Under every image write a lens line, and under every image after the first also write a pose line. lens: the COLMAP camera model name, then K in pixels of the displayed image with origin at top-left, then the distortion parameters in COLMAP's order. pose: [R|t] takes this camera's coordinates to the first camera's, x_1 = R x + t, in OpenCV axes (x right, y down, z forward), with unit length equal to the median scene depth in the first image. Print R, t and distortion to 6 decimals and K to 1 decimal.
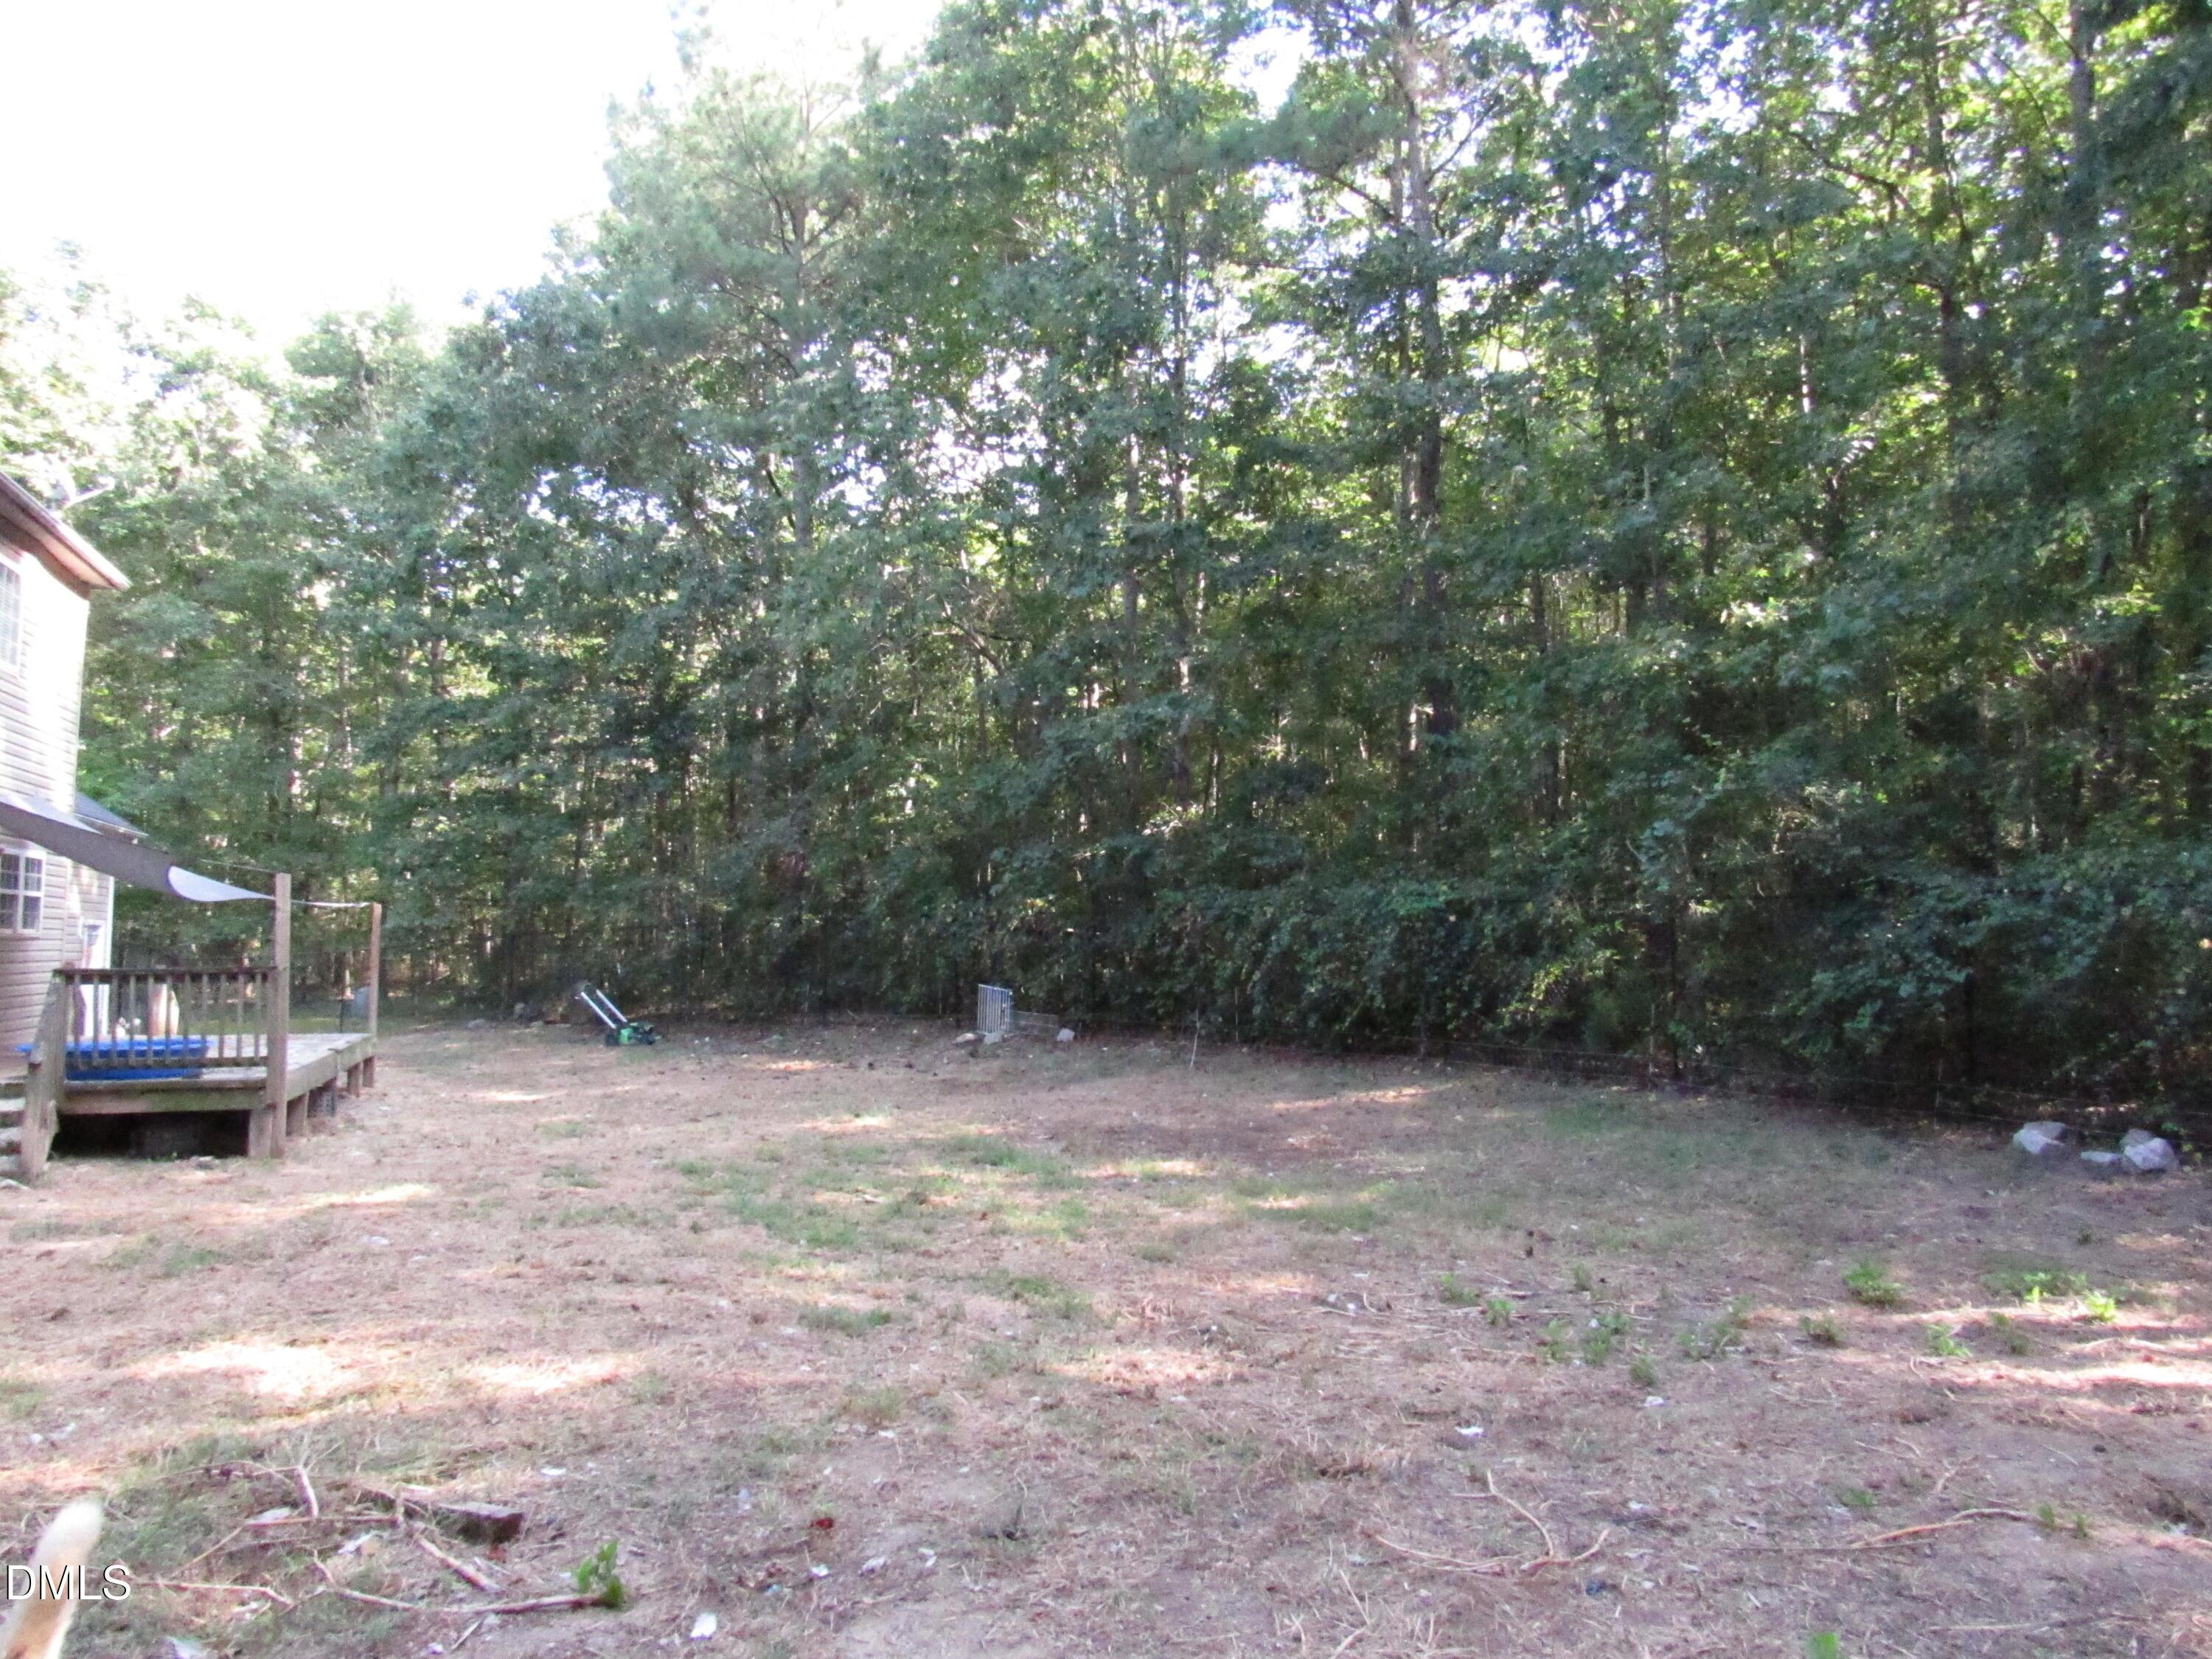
lens RADIAL K [[1582.1, 0, 1106.0], [0, 1582.1, 829.5], [0, 0, 1]] dist [-0.018651, -0.000993]
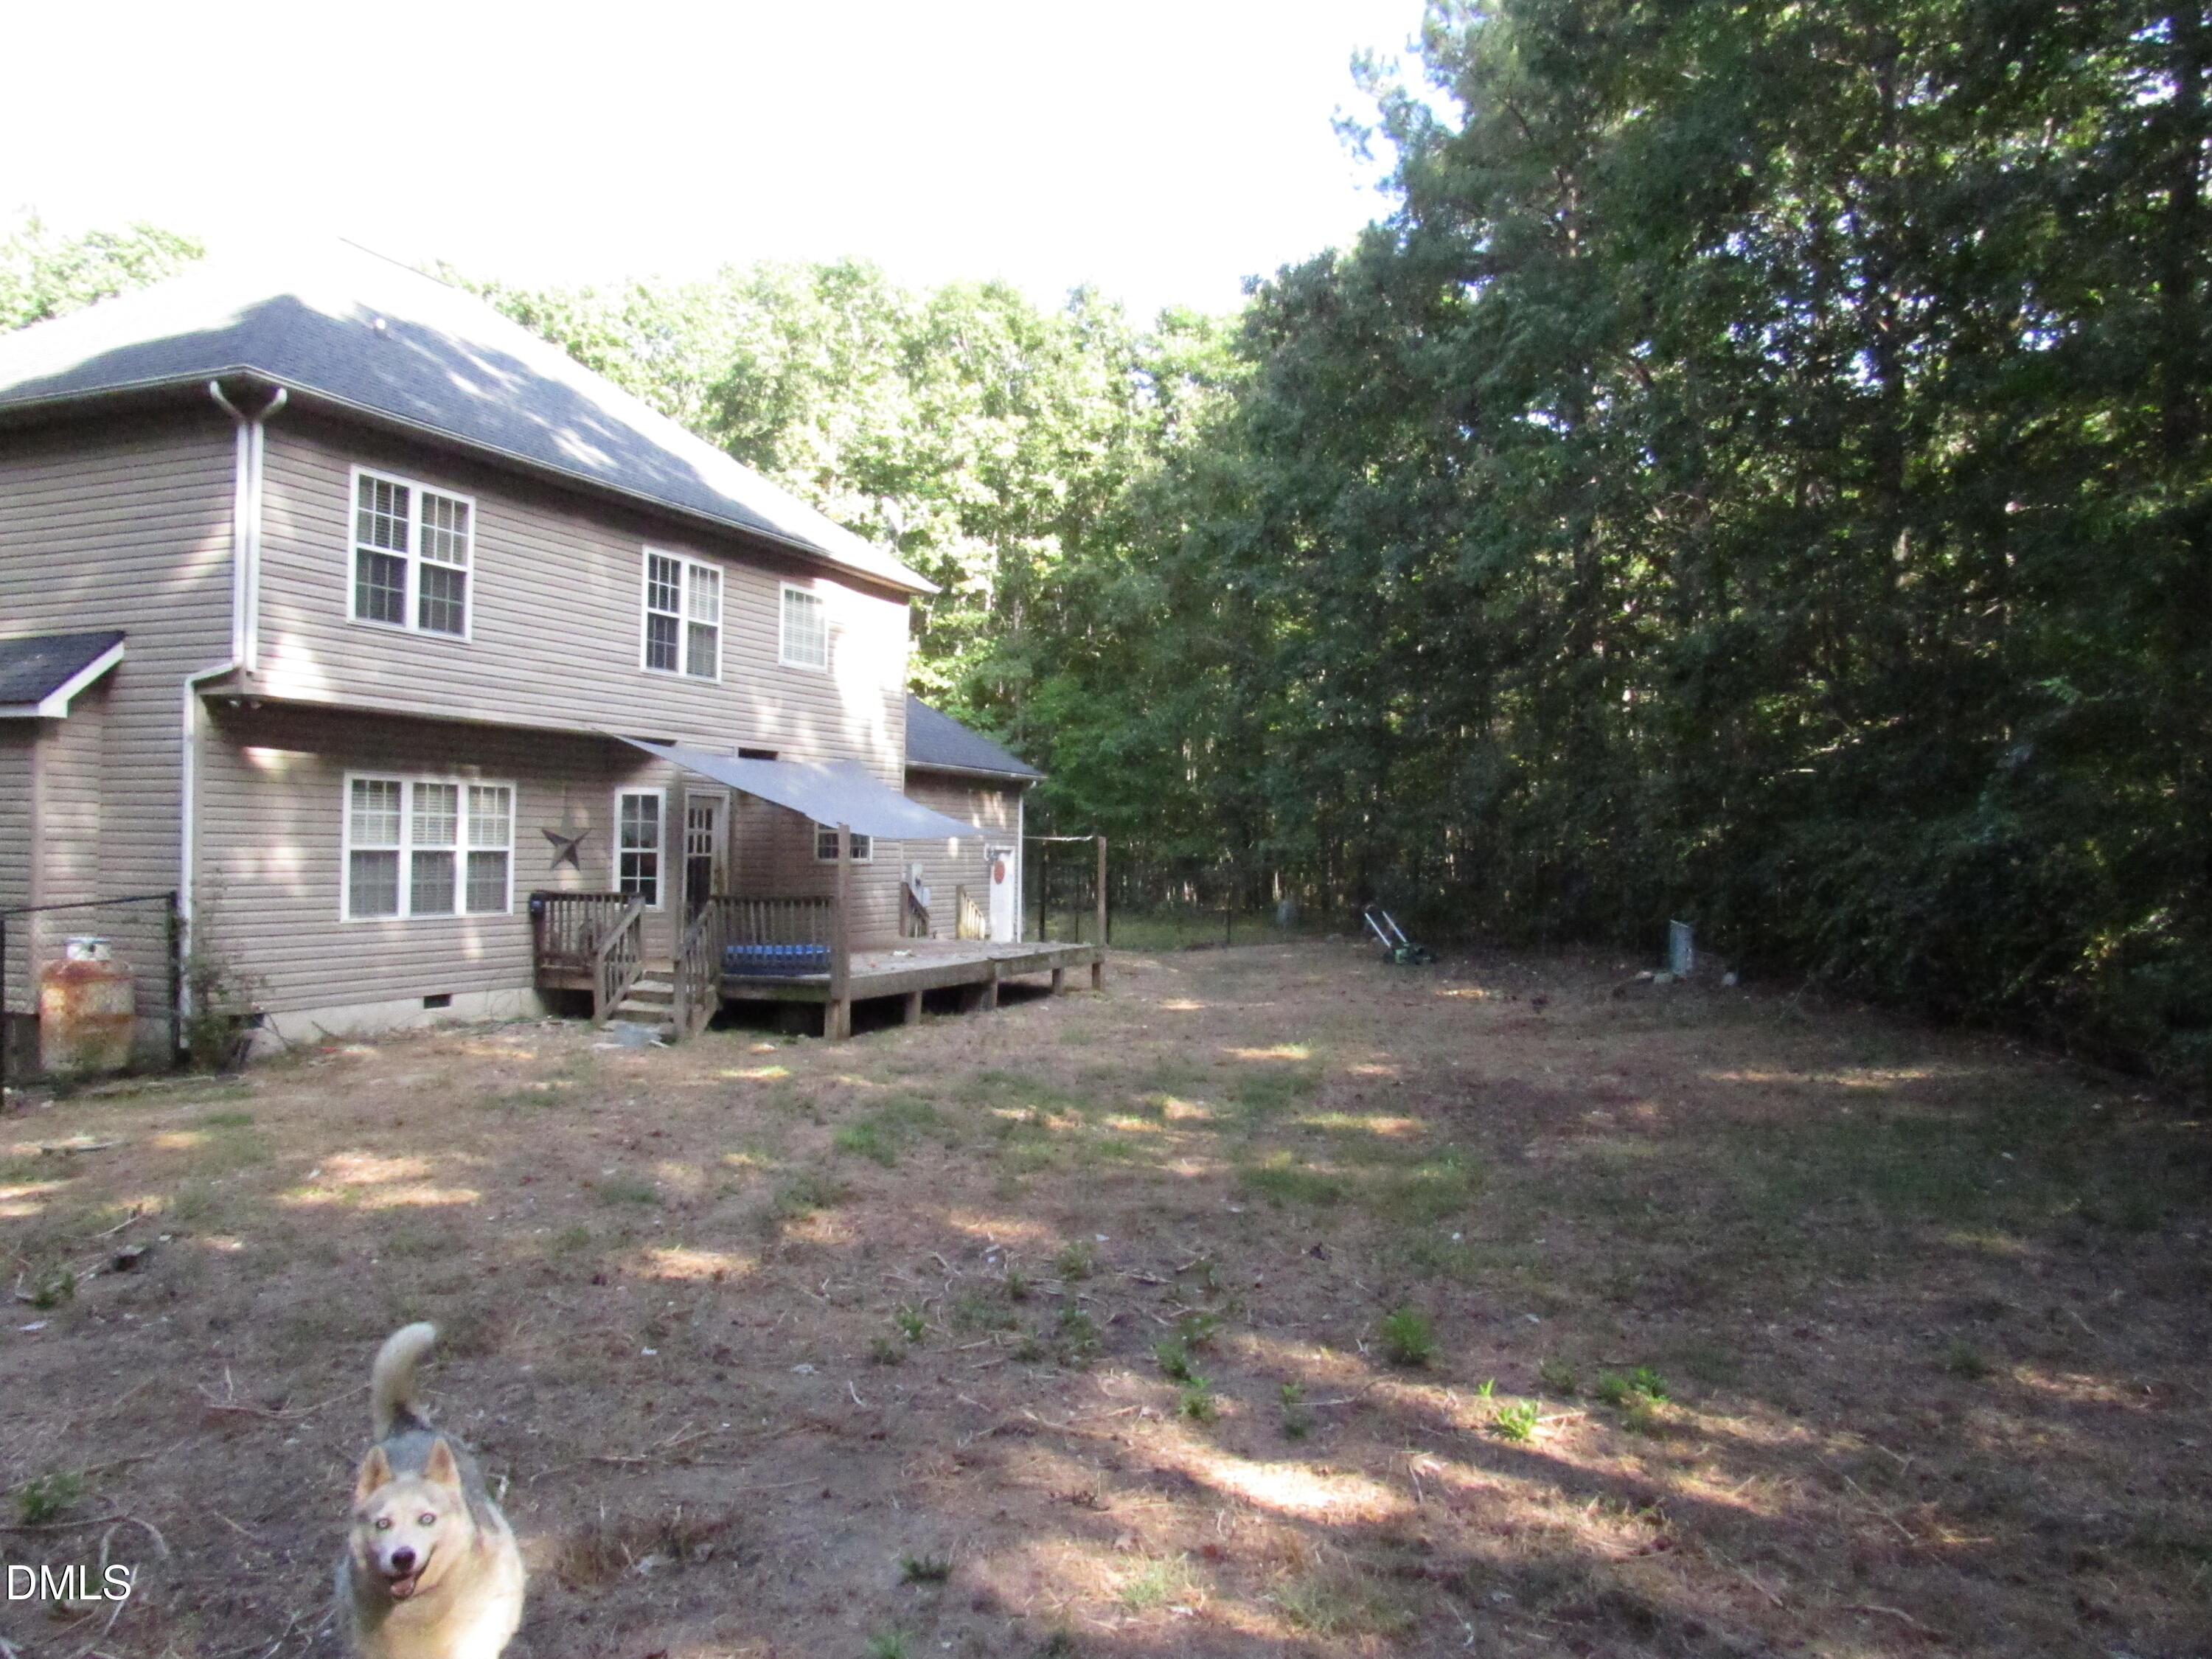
lens RADIAL K [[1582.1, 0, 1106.0], [0, 1582.1, 829.5], [0, 0, 1]] dist [-0.018651, -0.000993]
pose [[0.762354, -0.002916, -0.647153, 0.286801], [0.039677, 0.998319, 0.042241, -0.008402], [0.645943, -0.057880, 0.761189, 0.083907]]
